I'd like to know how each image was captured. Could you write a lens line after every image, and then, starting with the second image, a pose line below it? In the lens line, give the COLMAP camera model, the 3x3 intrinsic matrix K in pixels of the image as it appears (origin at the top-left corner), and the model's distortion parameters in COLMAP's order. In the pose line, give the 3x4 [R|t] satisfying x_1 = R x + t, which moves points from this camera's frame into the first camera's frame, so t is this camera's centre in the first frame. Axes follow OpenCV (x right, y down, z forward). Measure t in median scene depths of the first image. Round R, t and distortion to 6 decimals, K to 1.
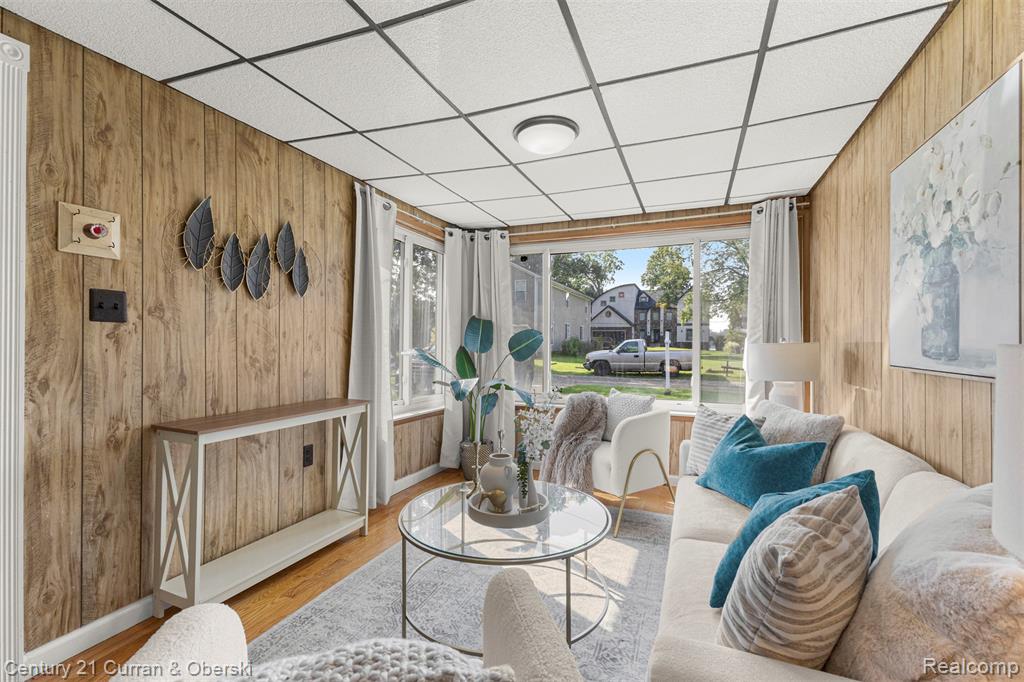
lens RADIAL K [[445.4, 0, 514.8], [0, 445.4, 335.7], [0, 0, 1]] dist [0.013075, -0.000279]
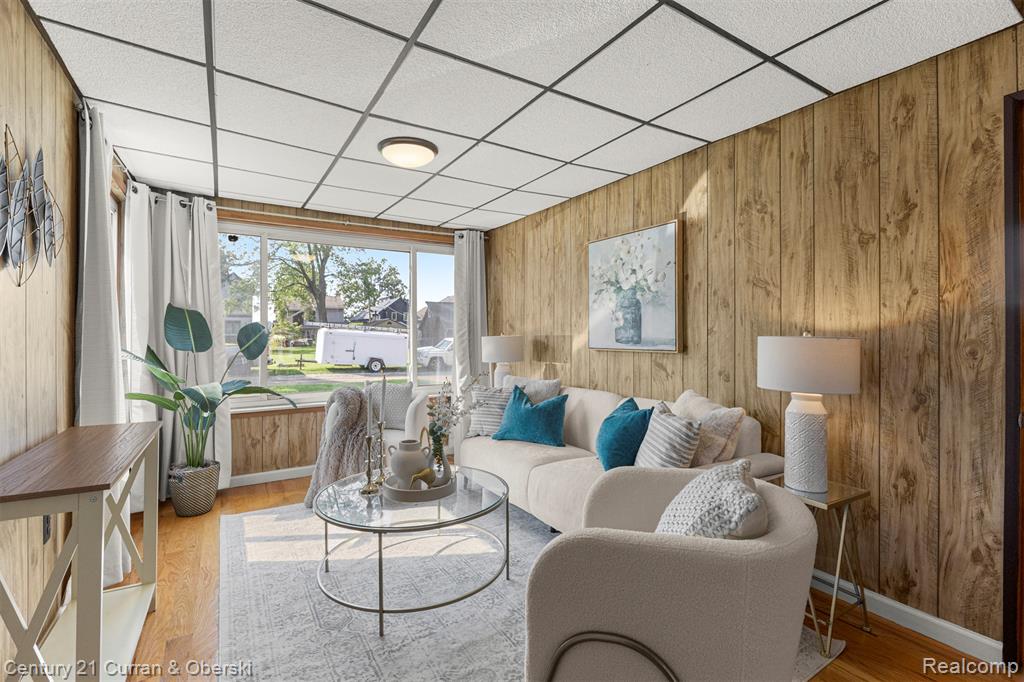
lens RADIAL K [[462.9, 0, 512.8], [0, 462.9, 331.0], [0, 0, 1]] dist [-0.002976, -0.001112]
pose [[0.584279, -0.000568, 0.811553, -0.755004], [-0.003635, 0.999988, 0.003317, -0.007222], [-0.811545, -0.004888, 0.584269, 0.121230]]
